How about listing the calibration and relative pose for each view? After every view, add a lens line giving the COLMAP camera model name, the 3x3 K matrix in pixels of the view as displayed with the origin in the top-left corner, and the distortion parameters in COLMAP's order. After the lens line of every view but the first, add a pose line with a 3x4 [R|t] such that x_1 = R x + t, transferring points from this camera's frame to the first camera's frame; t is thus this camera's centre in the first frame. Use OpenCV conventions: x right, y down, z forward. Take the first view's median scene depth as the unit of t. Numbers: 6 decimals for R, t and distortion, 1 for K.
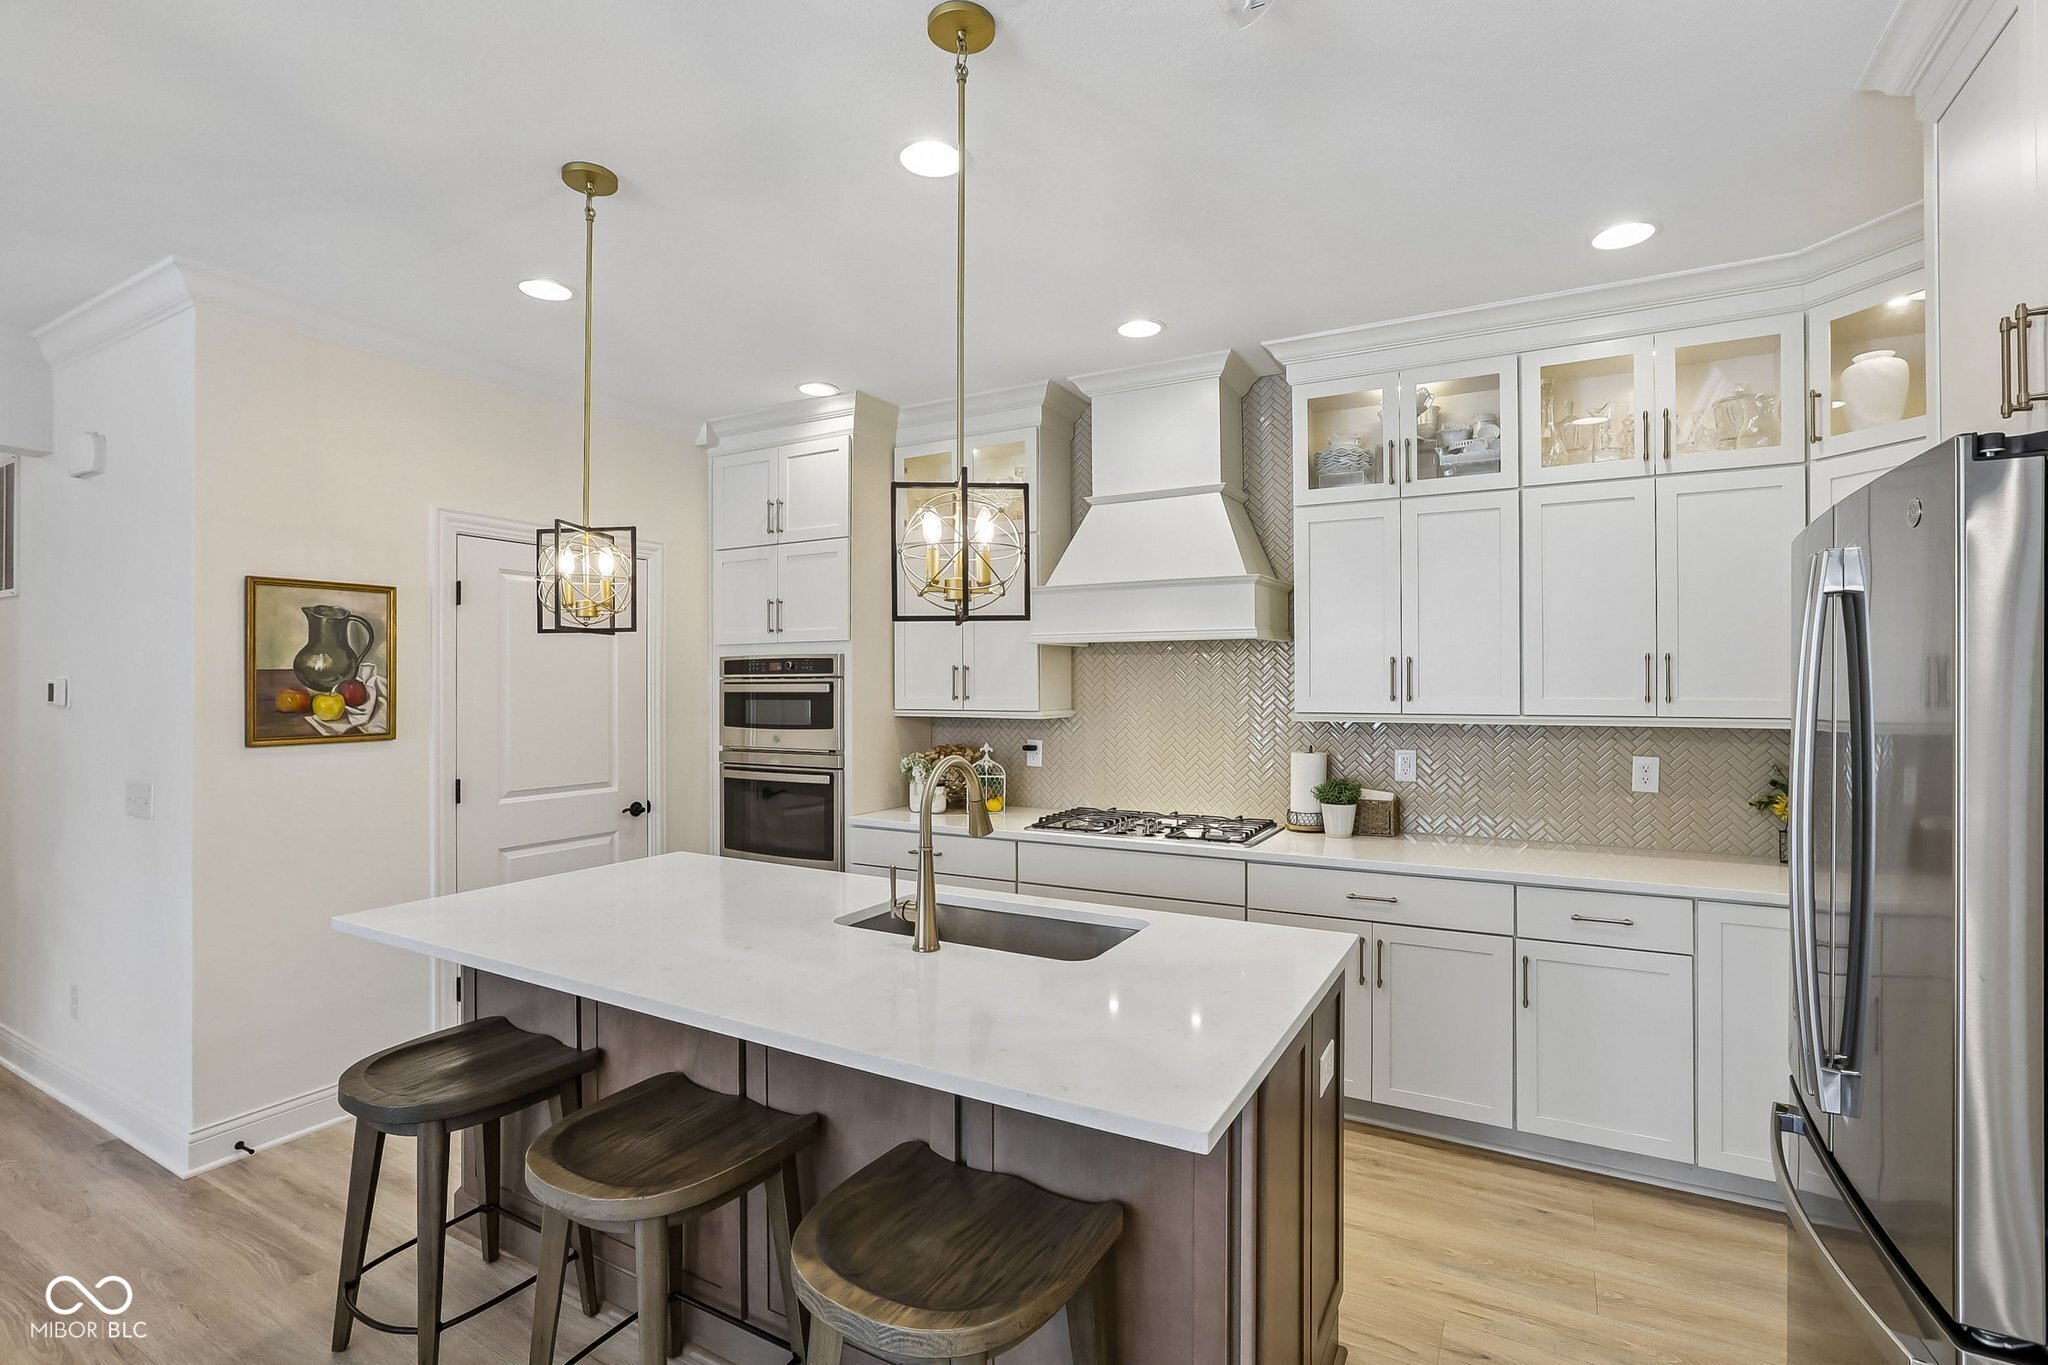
lens RADIAL K [[940.9, 0, 1040.2], [0, 940.9, 683.1], [0, 0, 1]] dist [-0.041258, 0.015997]
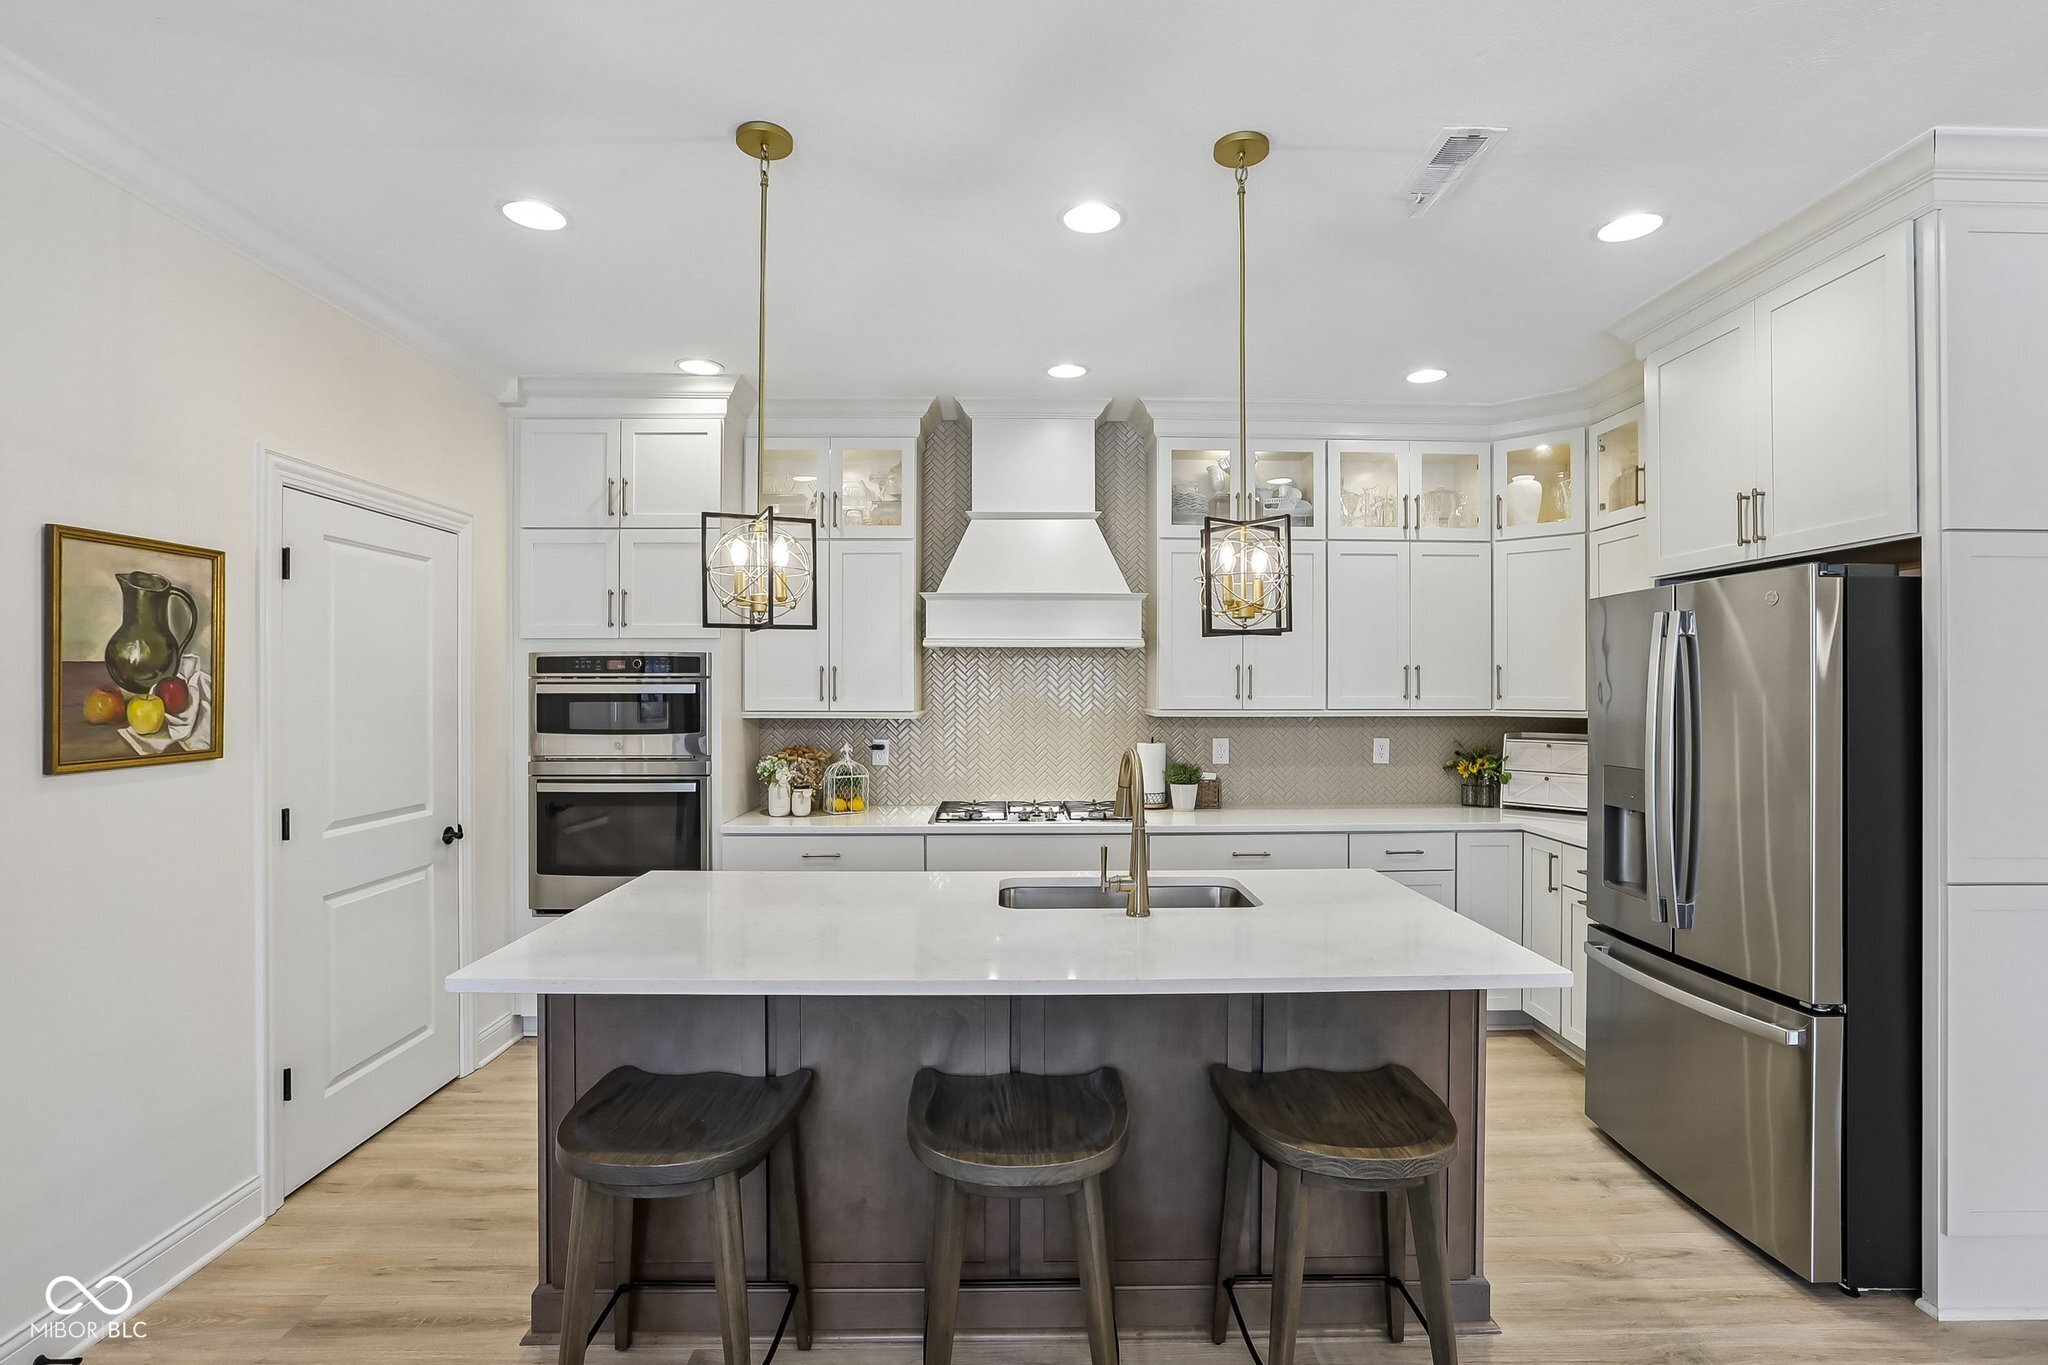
lens RADIAL K [[940.9, 0, 1028.1], [0, 940.9, 684.7], [0, 0, 1]] dist [-0.041258, 0.015997]
pose [[0.864476, 0.002747, 0.502666, -0.465545], [-0.003000, 0.999995, -0.000307, 0.000567], [-0.502664, -0.001242, 0.864481, 0.038584]]
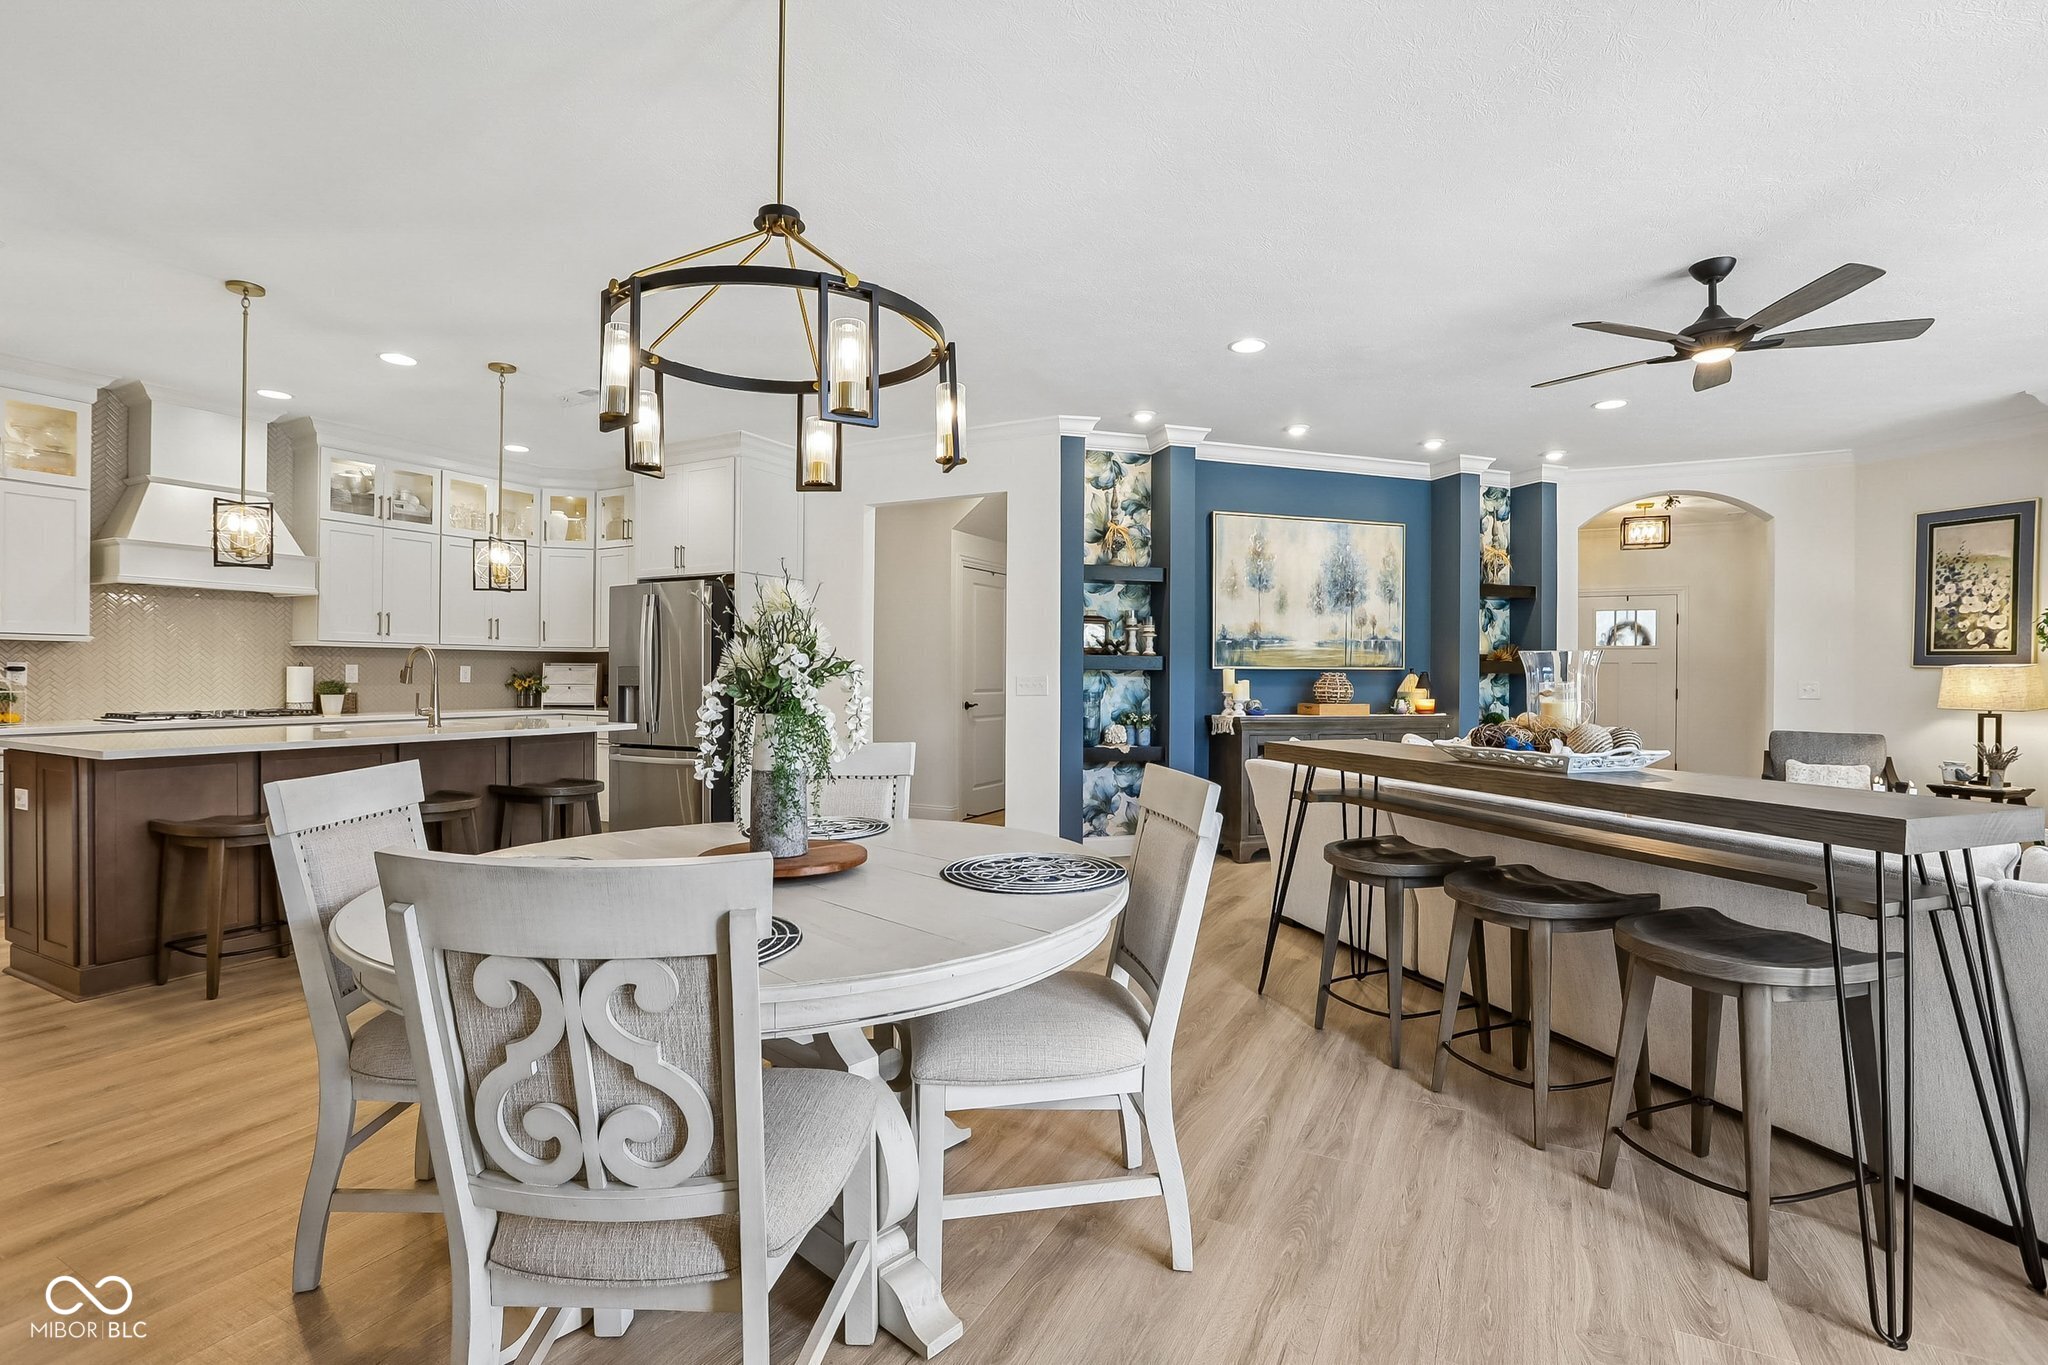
lens RADIAL K [[940.9, 0, 1012.6], [0, 940.9, 682.3], [0, 0, 1]] dist [-0.041258, 0.015997]
pose [[-0.016133, -0.009724, 0.999823, -1.362686], [-0.010062, 0.999904, 0.009562, 0.075489], [-0.999819, -0.009906, -0.016230, -0.212099]]
